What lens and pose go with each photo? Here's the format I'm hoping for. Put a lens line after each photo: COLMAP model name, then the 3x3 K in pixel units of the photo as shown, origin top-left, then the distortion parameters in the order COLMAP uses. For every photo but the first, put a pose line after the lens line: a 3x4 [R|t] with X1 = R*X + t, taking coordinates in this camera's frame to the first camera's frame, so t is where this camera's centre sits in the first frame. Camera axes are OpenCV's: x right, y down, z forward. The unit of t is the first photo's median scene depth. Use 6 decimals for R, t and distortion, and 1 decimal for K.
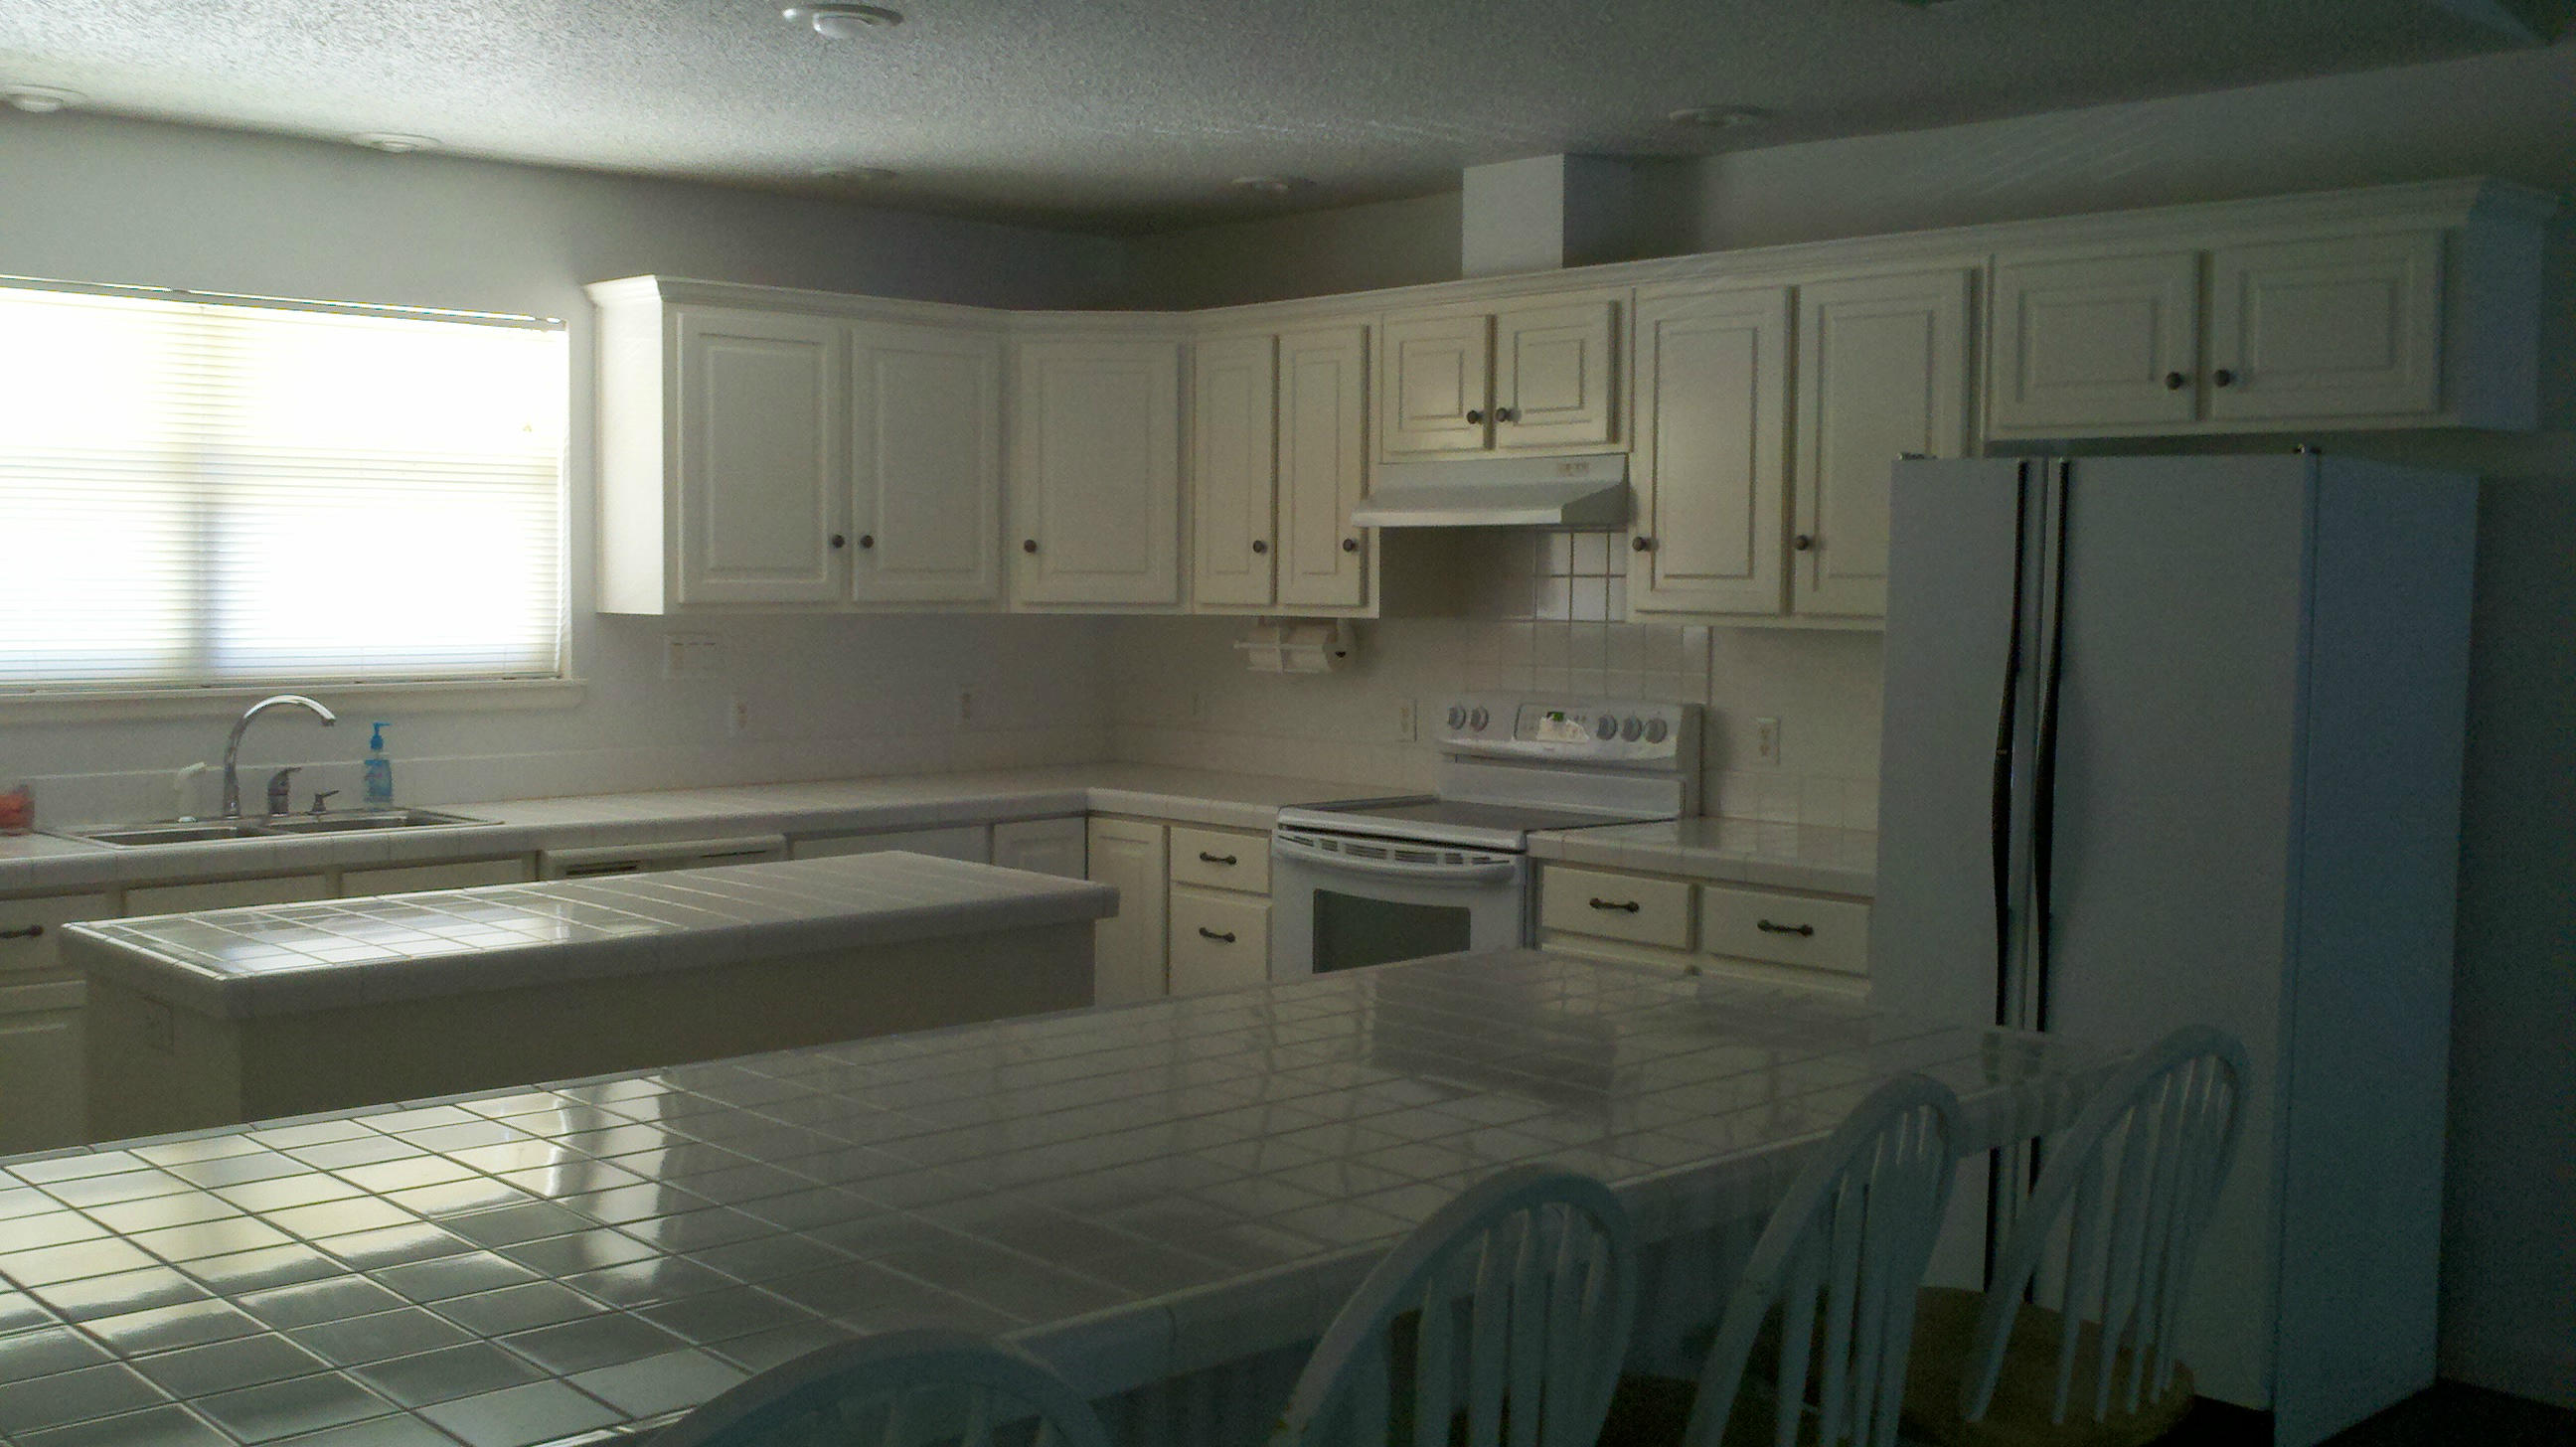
lens RADIAL K [[2534.1, 0, 1288.0], [0, 2534.1, 723.5], [0, 0, 1]] dist [-0.005023, -0.010925]
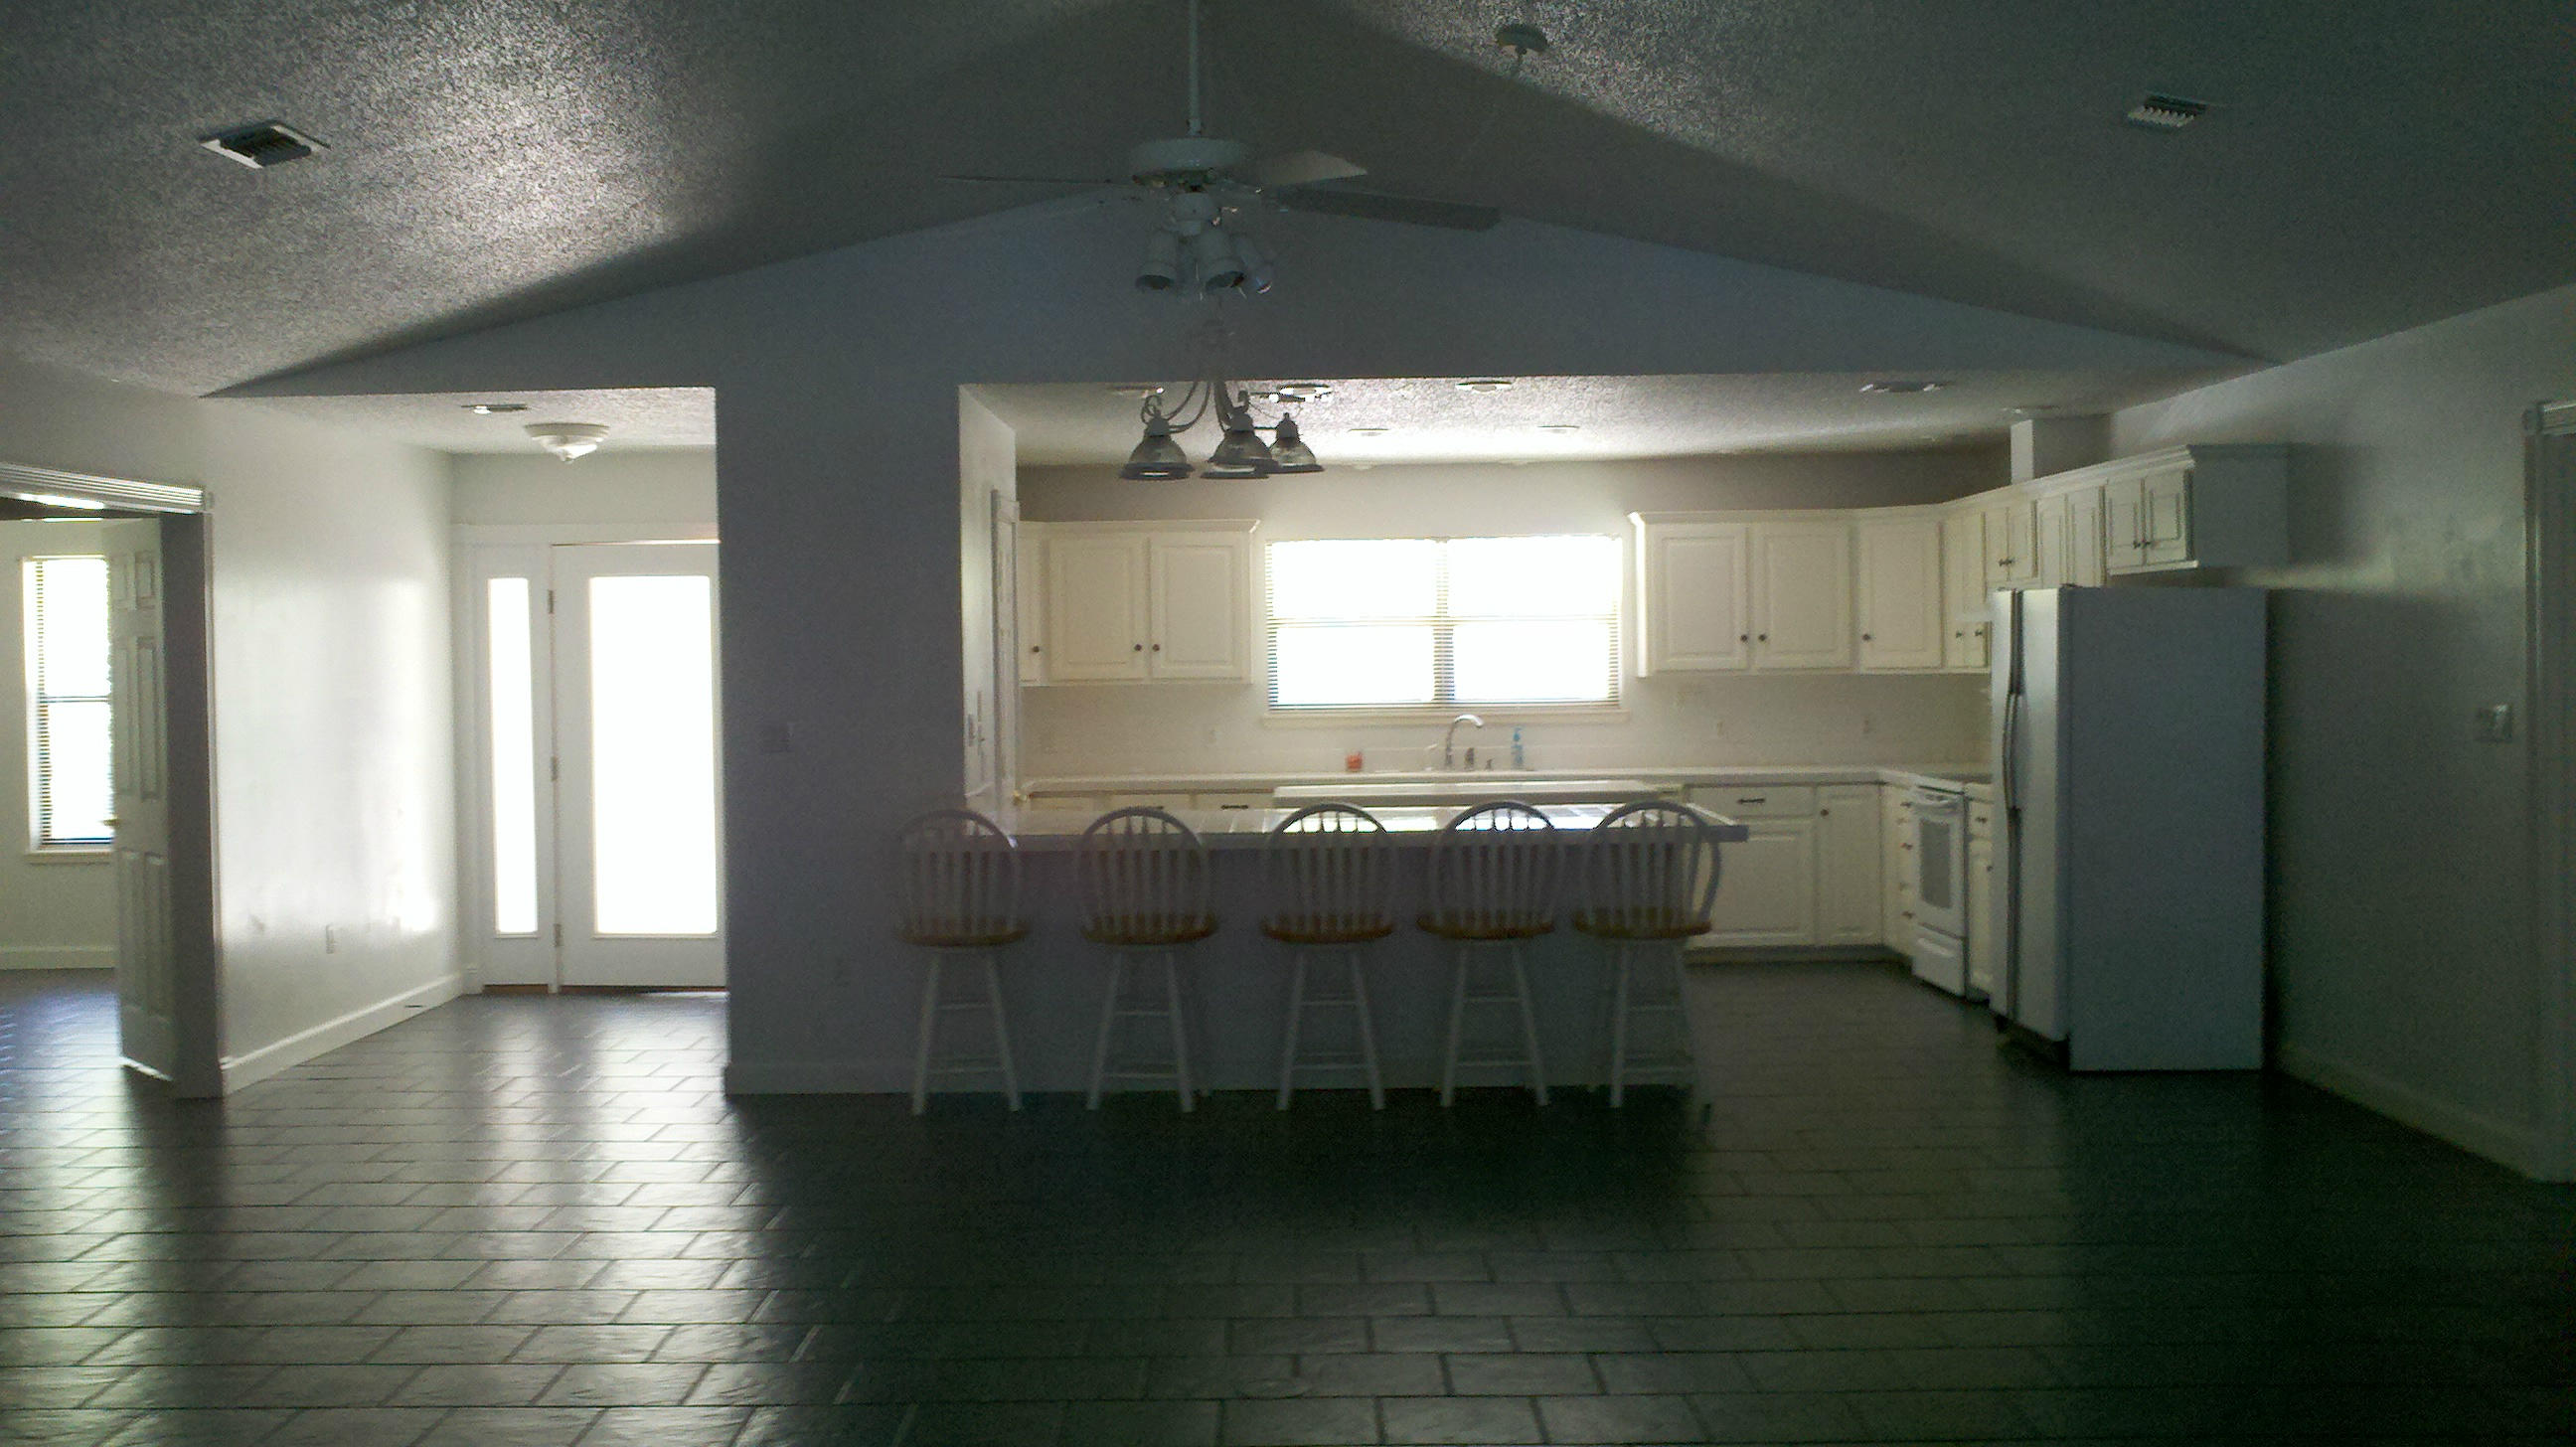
lens RADIAL K [[2534.1, 0, 1288.0], [0, 2534.1, 723.5], [0, 0, 1]] dist [-0.005023, -0.010925]
pose [[0.722020, -0.001910, -0.691869, 0.917192], [-0.020583, 0.999494, -0.024239, 0.047924], [0.691566, 0.031742, 0.721616, -0.639876]]
